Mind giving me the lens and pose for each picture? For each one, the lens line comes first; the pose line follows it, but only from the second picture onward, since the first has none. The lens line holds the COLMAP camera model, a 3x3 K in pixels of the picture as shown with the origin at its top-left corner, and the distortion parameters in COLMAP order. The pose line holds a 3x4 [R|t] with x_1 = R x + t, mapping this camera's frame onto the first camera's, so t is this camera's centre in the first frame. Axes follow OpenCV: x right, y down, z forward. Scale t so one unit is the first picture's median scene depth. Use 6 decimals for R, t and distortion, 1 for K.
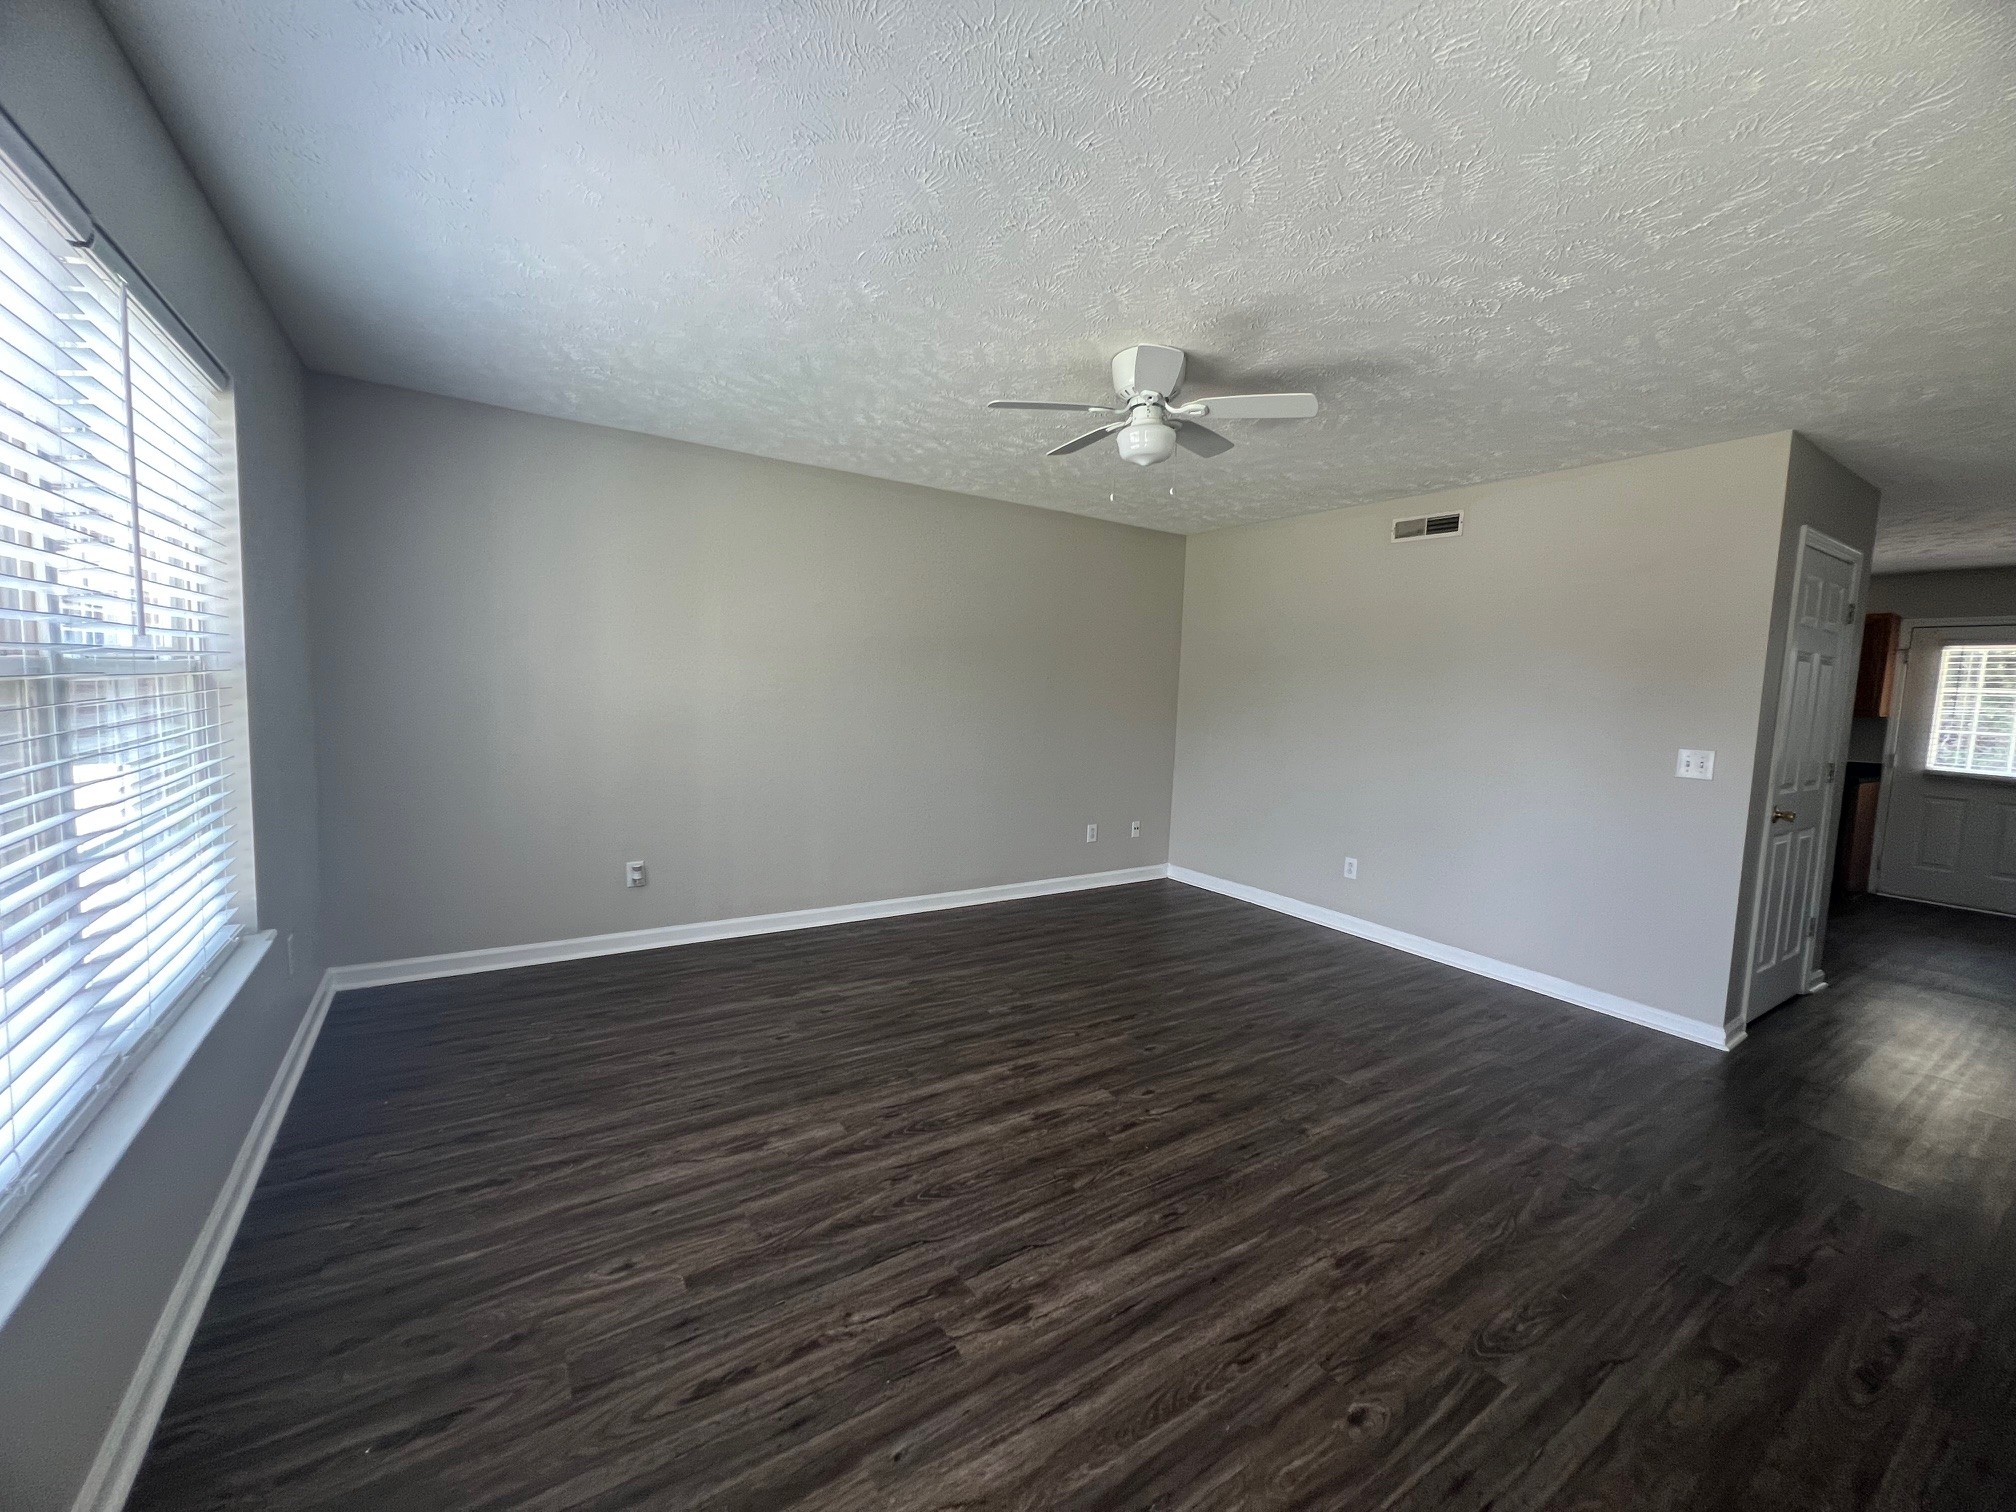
lens RADIAL K [[821.3, 0, 1013.5], [0, 821.3, 752.0], [0, 0, 1]] dist [0.015320, 0.000563]
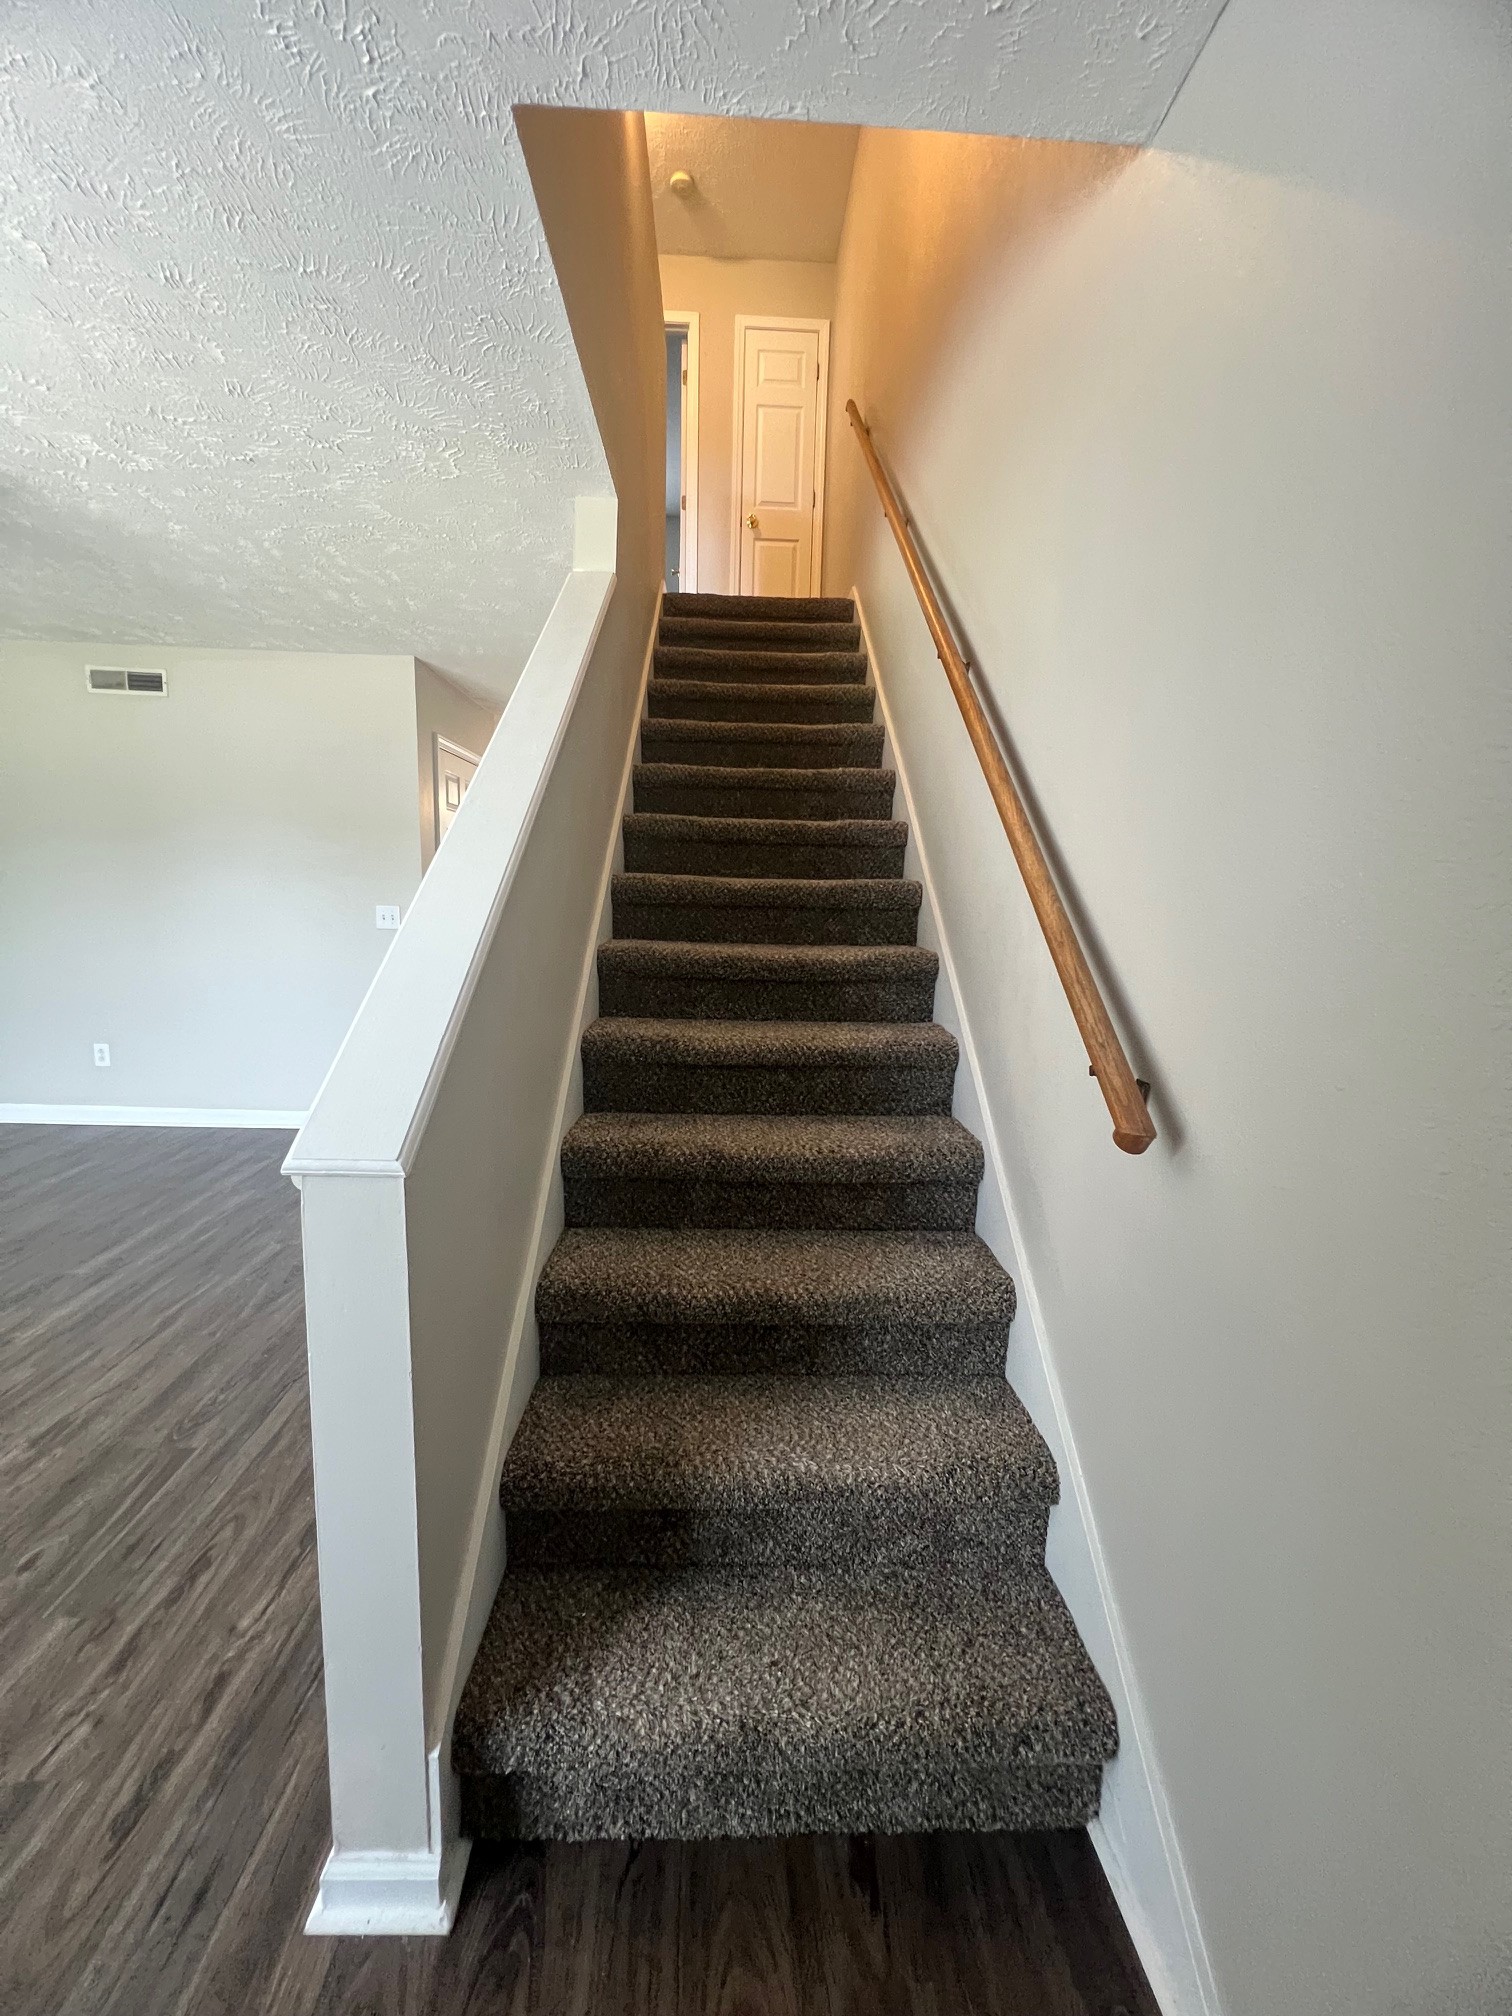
lens RADIAL K [[821.3, 0, 748.2], [0, 821.3, 999.4], [0, 0, 1]] dist [0.015320, 0.000563]
pose [[0.541024, -0.141192, 0.829071, 0.079244], [0.066836, 0.989907, 0.124967, 0.023215], [-0.838347, -0.012198, 0.545000, -0.175596]]
